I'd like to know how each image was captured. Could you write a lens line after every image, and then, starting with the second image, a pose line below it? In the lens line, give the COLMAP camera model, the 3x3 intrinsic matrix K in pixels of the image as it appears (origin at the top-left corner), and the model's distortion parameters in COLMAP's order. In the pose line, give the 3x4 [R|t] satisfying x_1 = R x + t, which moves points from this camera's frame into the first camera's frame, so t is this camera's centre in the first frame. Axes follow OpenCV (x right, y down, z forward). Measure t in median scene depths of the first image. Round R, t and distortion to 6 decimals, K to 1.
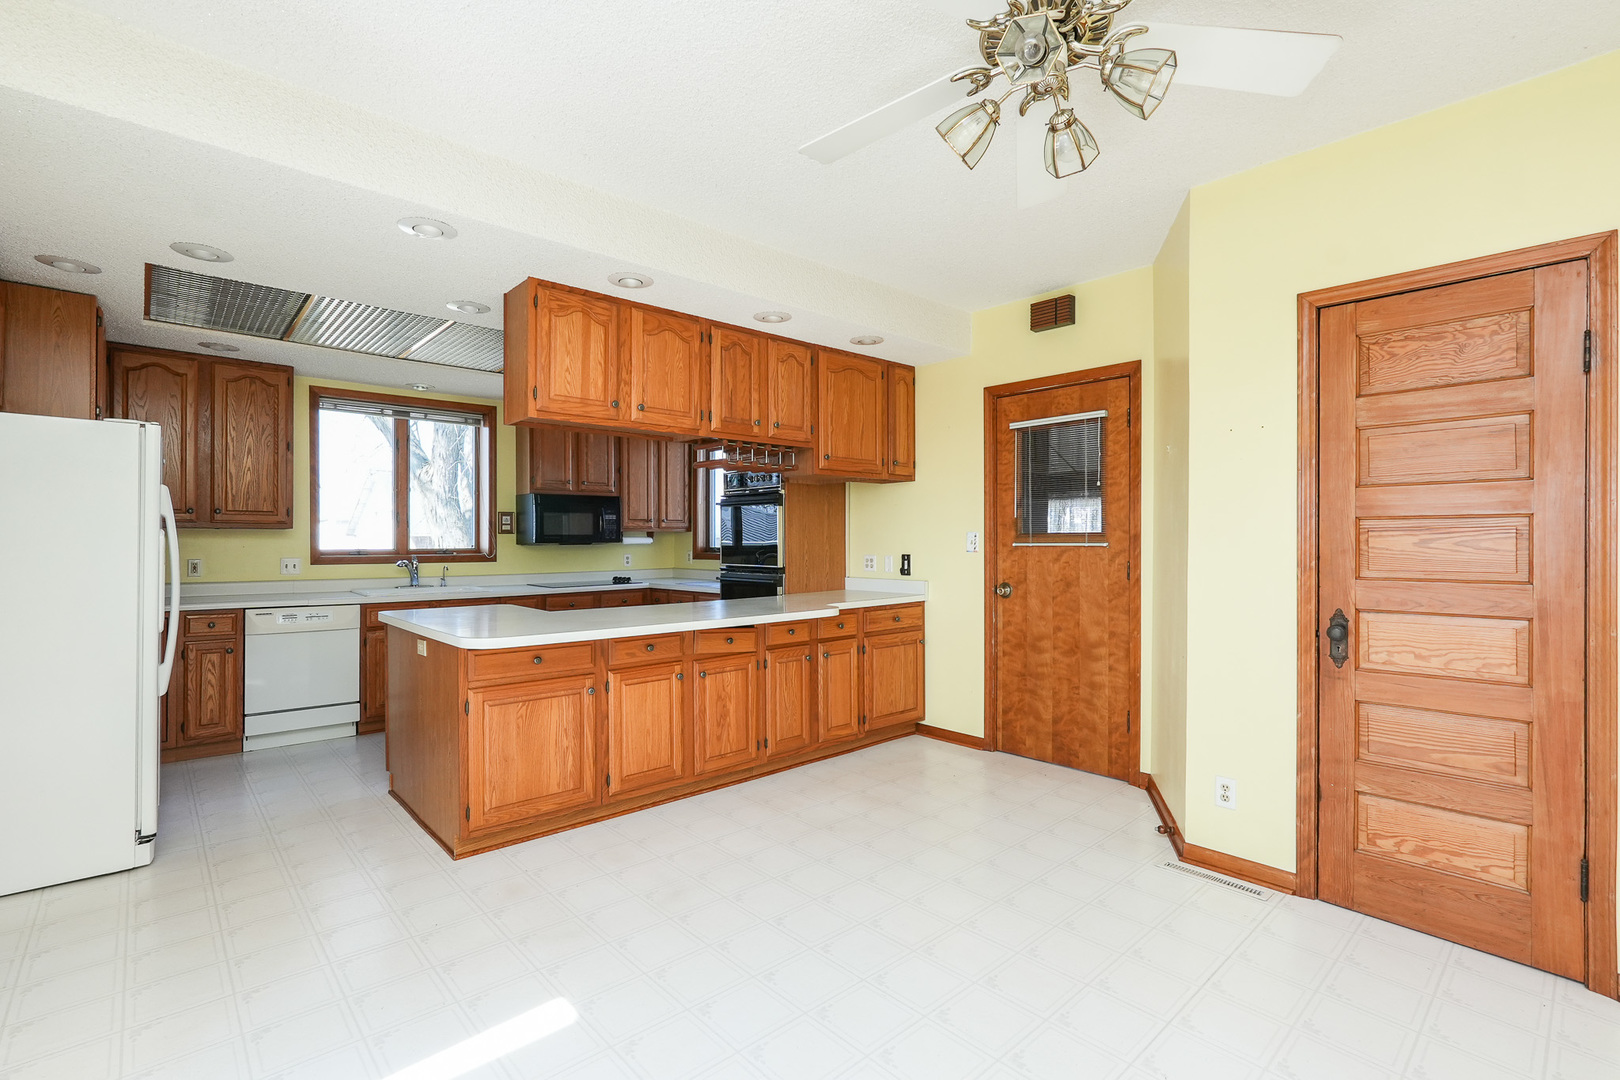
lens RADIAL K [[739.3, 0, 808.9], [0, 739.3, 541.6], [0, 0, 1]] dist [-0.019731, 0.010225]
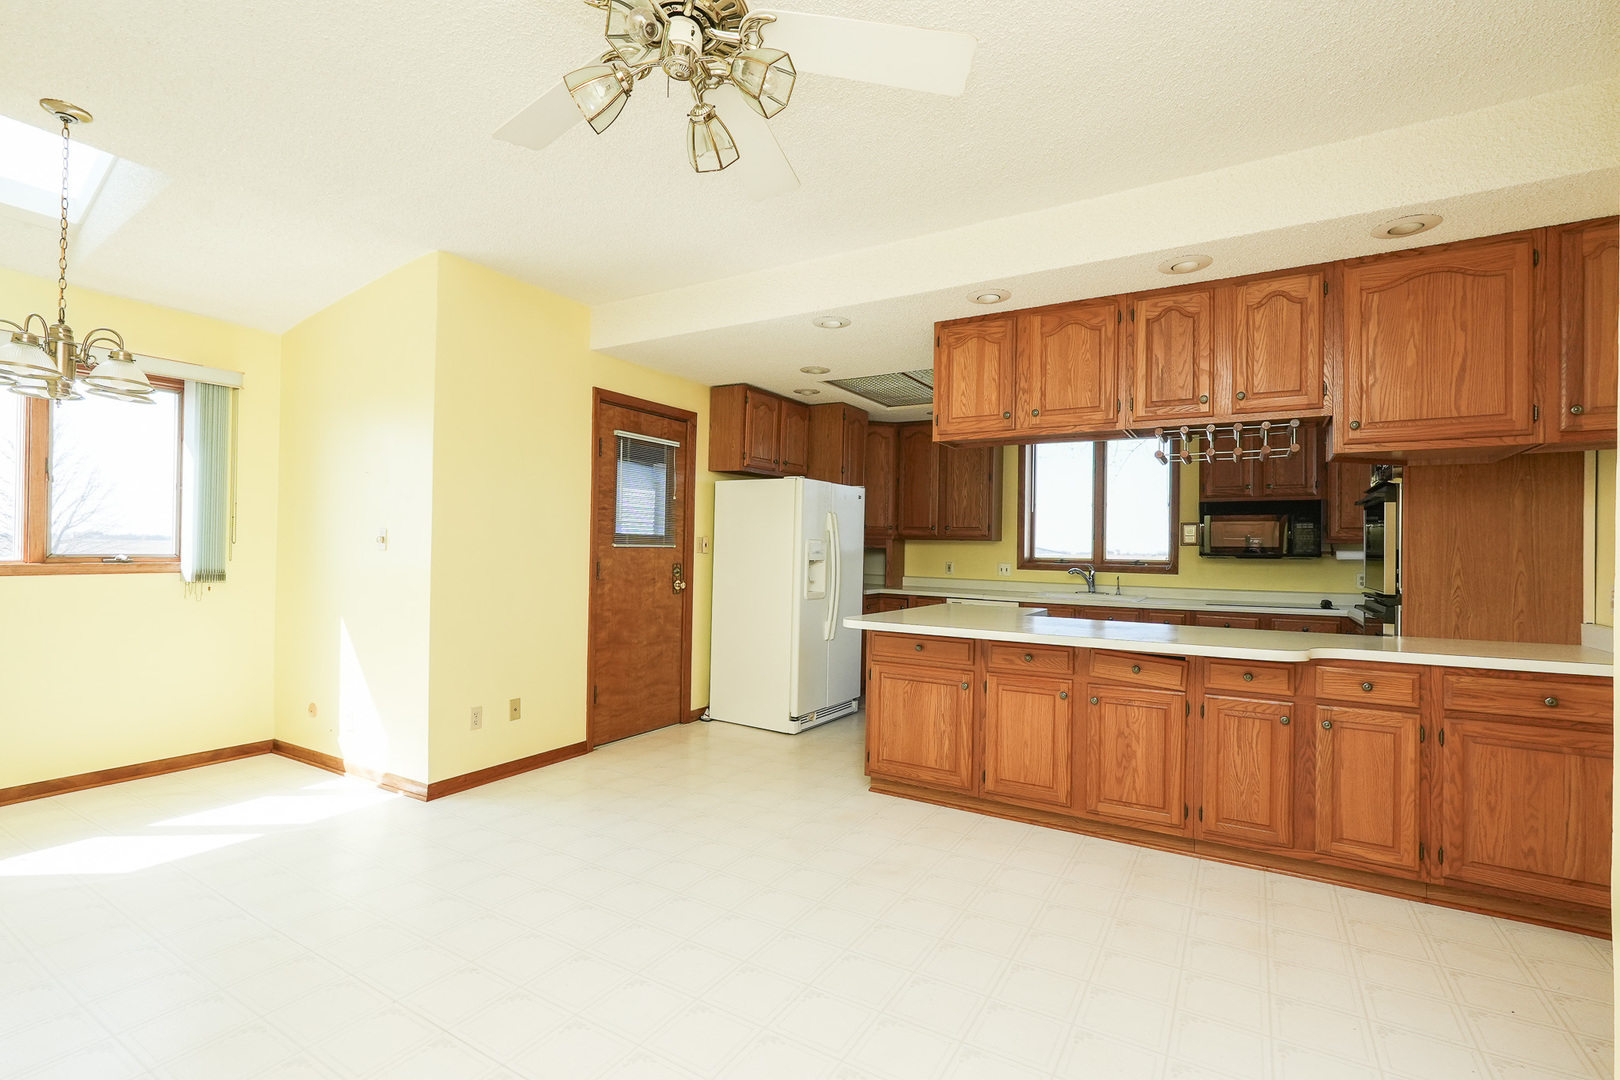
lens RADIAL K [[739.3, 0, 807.1], [0, 739.3, 541.8], [0, 0, 1]] dist [-0.019731, 0.010225]
pose [[0.285050, -0.003928, -0.958504, 0.536015], [-0.019039, 0.999771, -0.009759, 0.004783], [0.958323, 0.021031, 0.284910, 0.367467]]
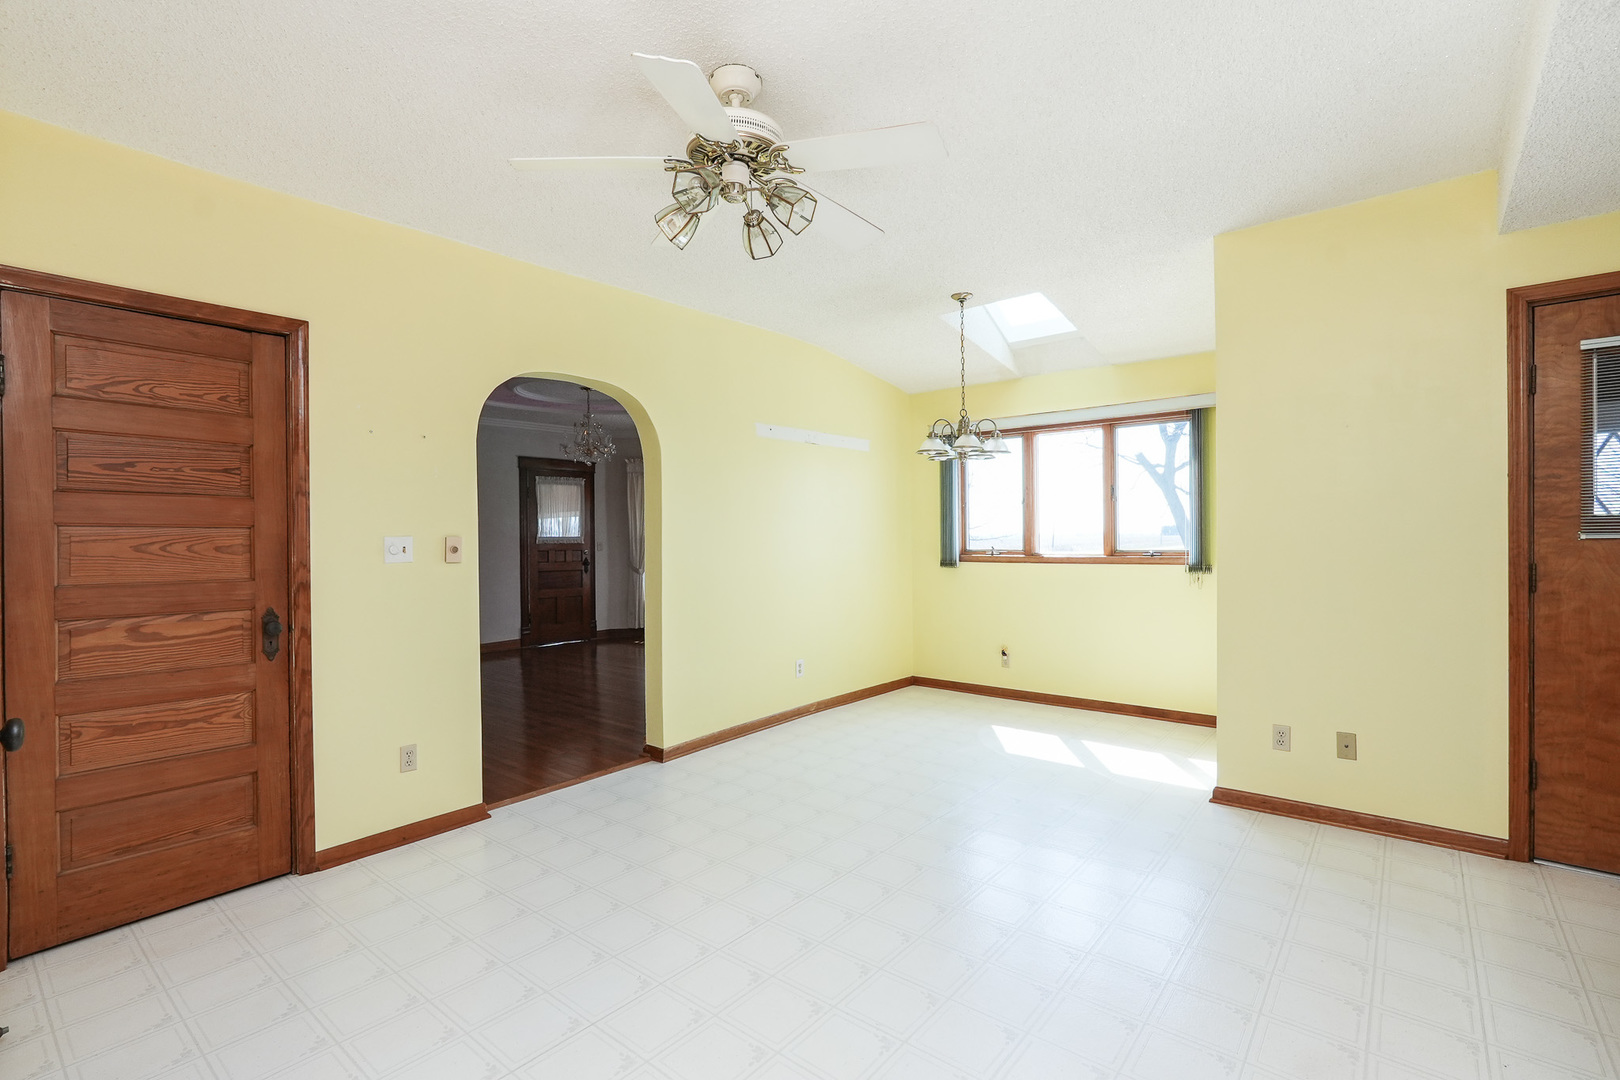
lens RADIAL K [[739.3, 0, 803.2], [0, 739.3, 542.1], [0, 0, 1]] dist [-0.019731, 0.010225]
pose [[-0.990577, 0.011070, -0.136511, 0.160667], [0.010030, 0.999915, 0.008304, -0.002720], [0.136591, 0.006856, -0.990604, 0.964875]]
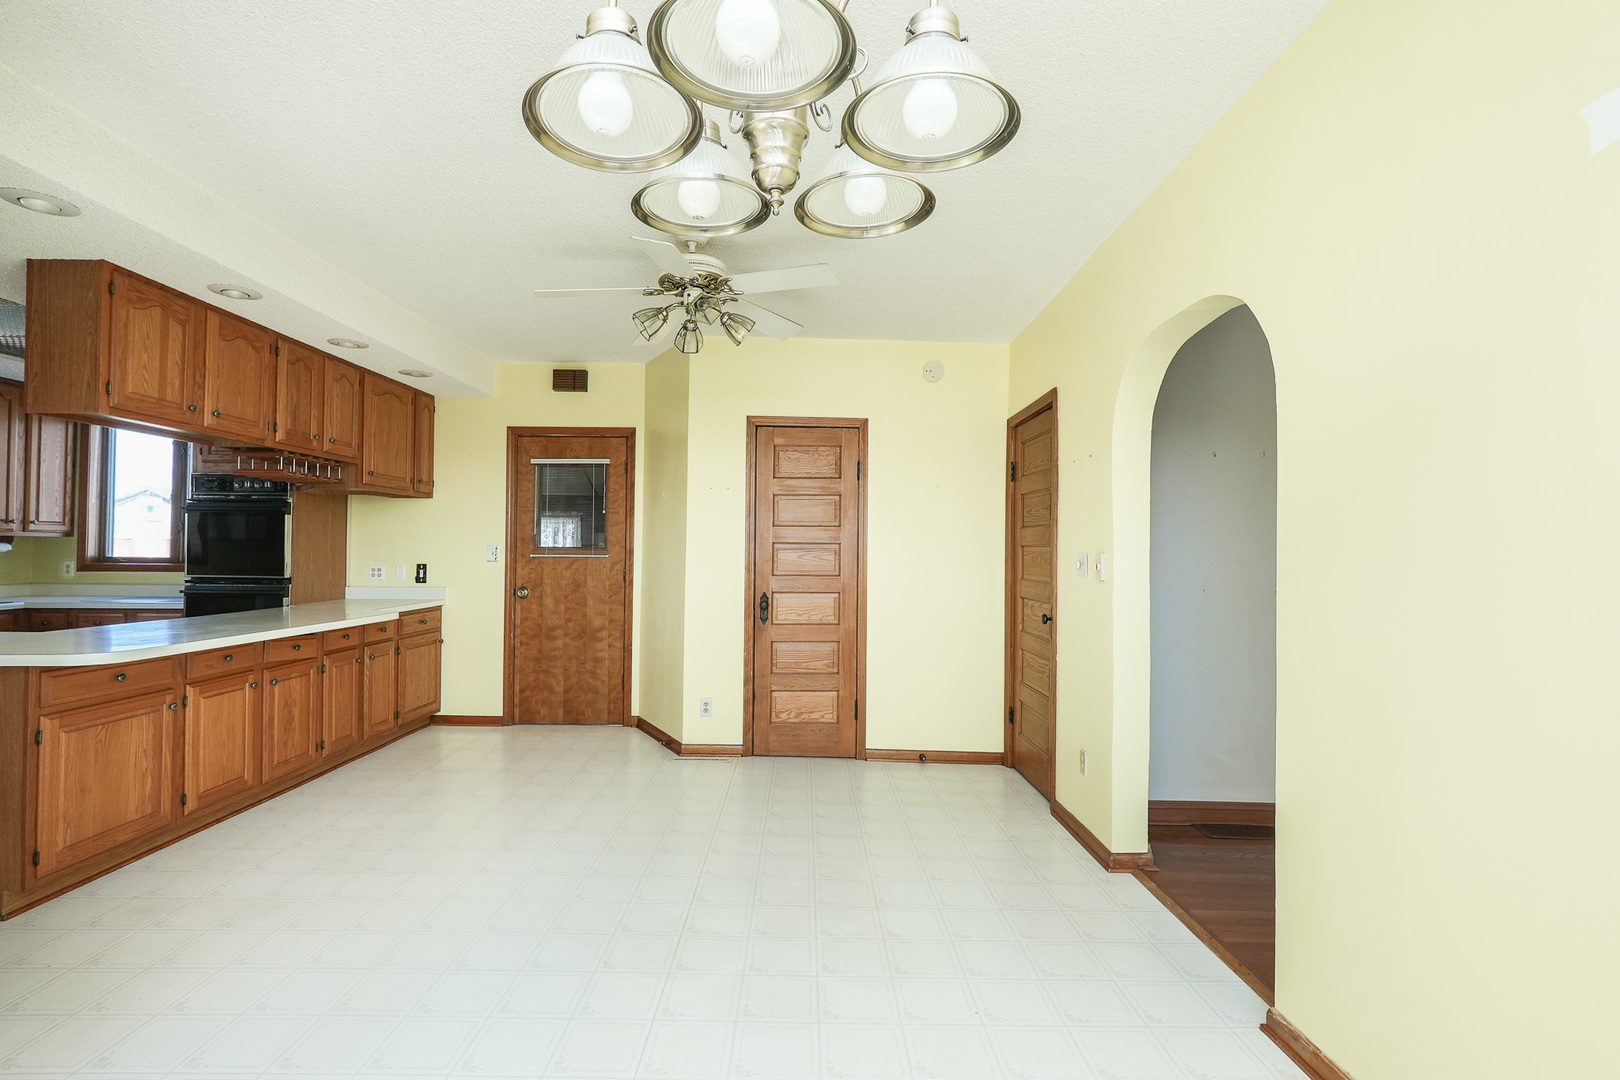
lens RADIAL K [[739.3, 0, 807.8], [0, 739.3, 541.4], [0, 0, 1]] dist [-0.019731, 0.010225]
pose [[0.671283, 0.019724, 0.740939, -0.356749], [-0.008810, 0.999788, -0.018633, -0.001035], [-0.741149, 0.005980, 0.671314, -0.198049]]
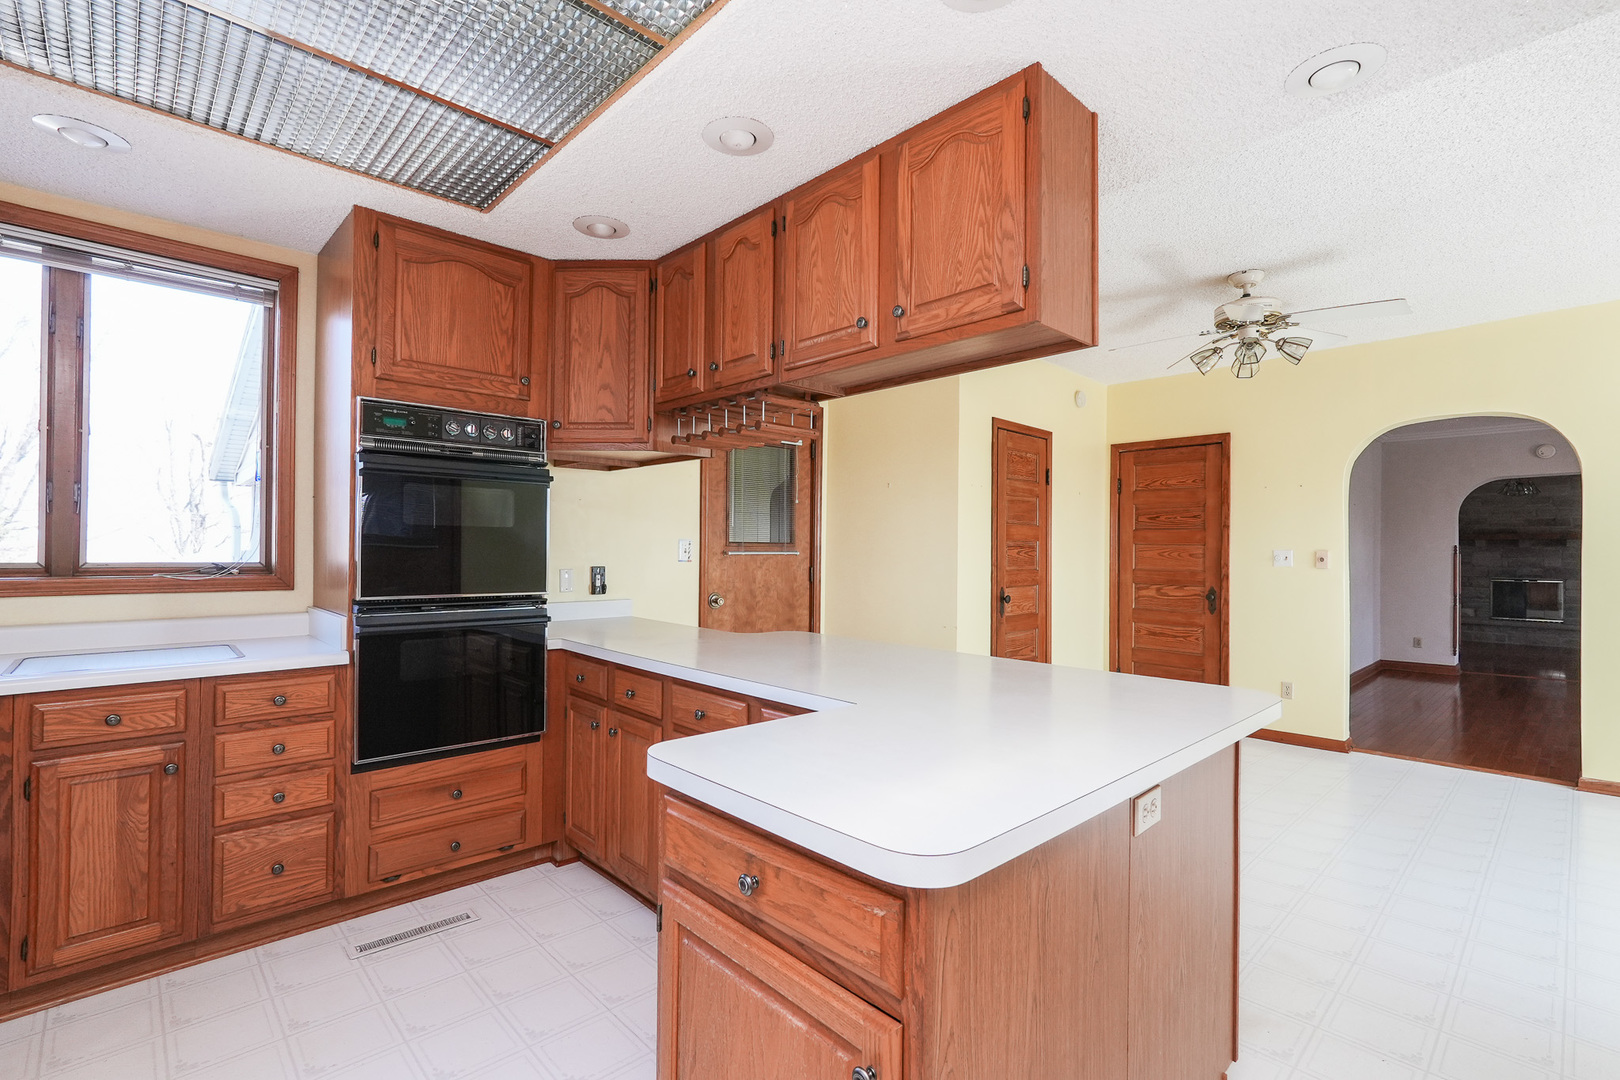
lens RADIAL K [[739.3, 0, 809.4], [0, 739.3, 541.2], [0, 0, 1]] dist [-0.019731, 0.010225]
pose [[-0.017793, 0.011116, 0.999780, -0.754643], [-0.007329, 0.999910, -0.011247, -0.001901], [-0.999815, -0.007528, -0.017710, 0.962717]]
